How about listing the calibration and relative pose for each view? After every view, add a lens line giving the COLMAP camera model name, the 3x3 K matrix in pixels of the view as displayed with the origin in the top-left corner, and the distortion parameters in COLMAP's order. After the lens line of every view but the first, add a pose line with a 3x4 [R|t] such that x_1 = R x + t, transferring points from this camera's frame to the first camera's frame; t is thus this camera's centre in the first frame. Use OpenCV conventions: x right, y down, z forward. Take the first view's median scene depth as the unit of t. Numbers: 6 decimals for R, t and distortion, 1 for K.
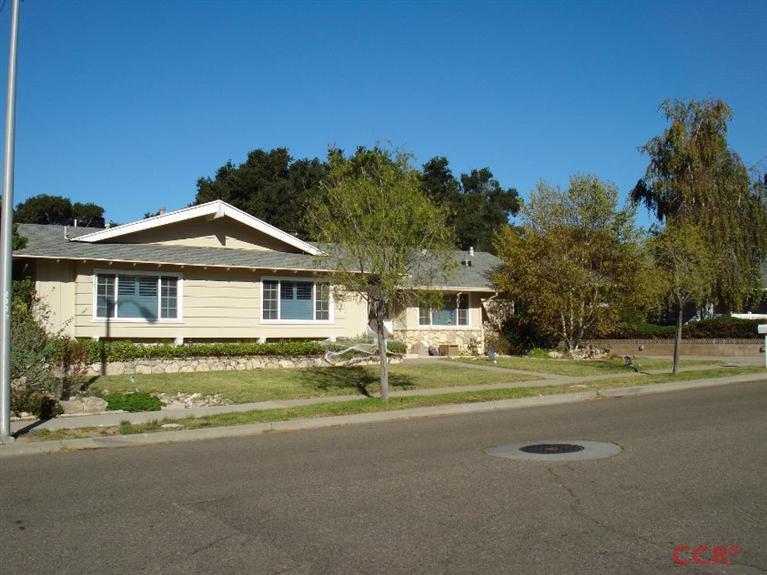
lens RADIAL K [[865.9, 0, 379.1], [0, 865.9, 286.9], [0, 0, 1]] dist [-0.099602, 0.000000]
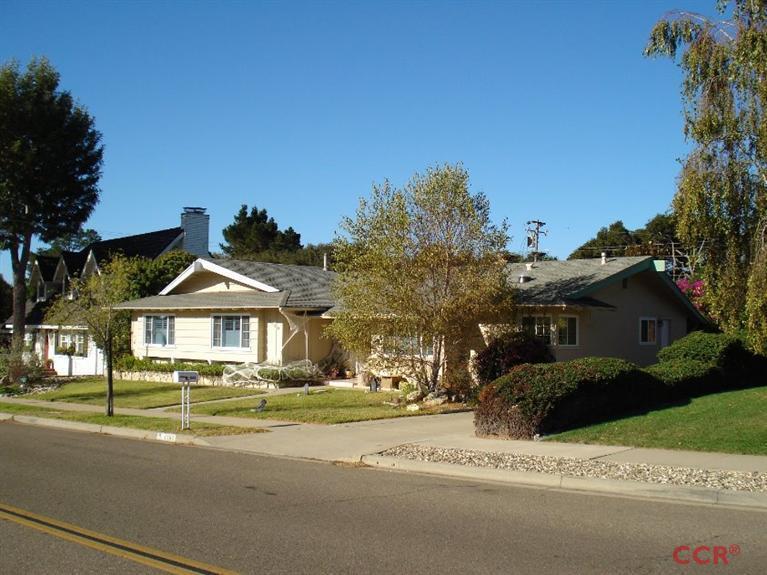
lens RADIAL K [[865.9, 0, 381.3], [0, 865.9, 286.2], [0, 0, 1]] dist [-0.099602, 0.000000]
pose [[0.259310, -0.045340, -0.964729, 1.172060], [0.041795, 0.998488, -0.035692, 0.004040], [0.964890, -0.031065, 0.260813, 0.899509]]
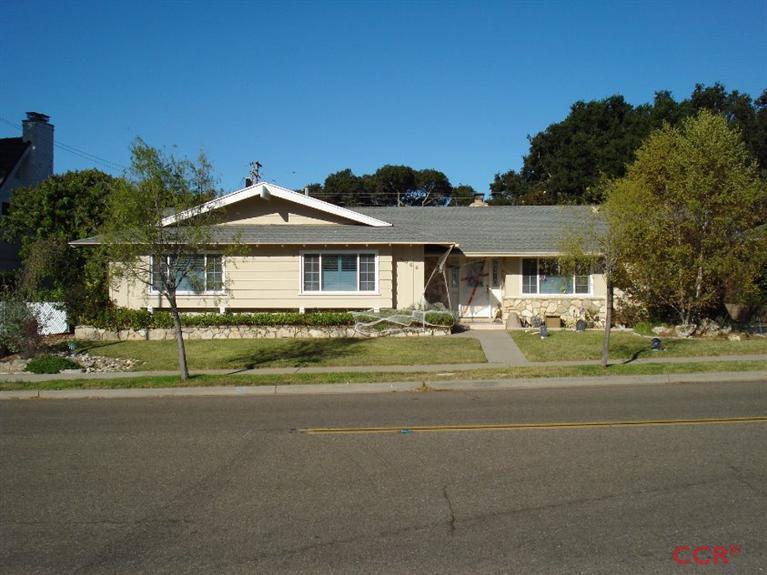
lens RADIAL K [[865.9, 0, 384.8], [0, 865.9, 289.3], [0, 0, 1]] dist [-0.099602, 0.000000]
pose [[0.820351, 0.004536, -0.571843, 0.550857], [0.031767, 0.998063, 0.053489, -0.017998], [0.570978, -0.062045, 0.818618, 0.183159]]
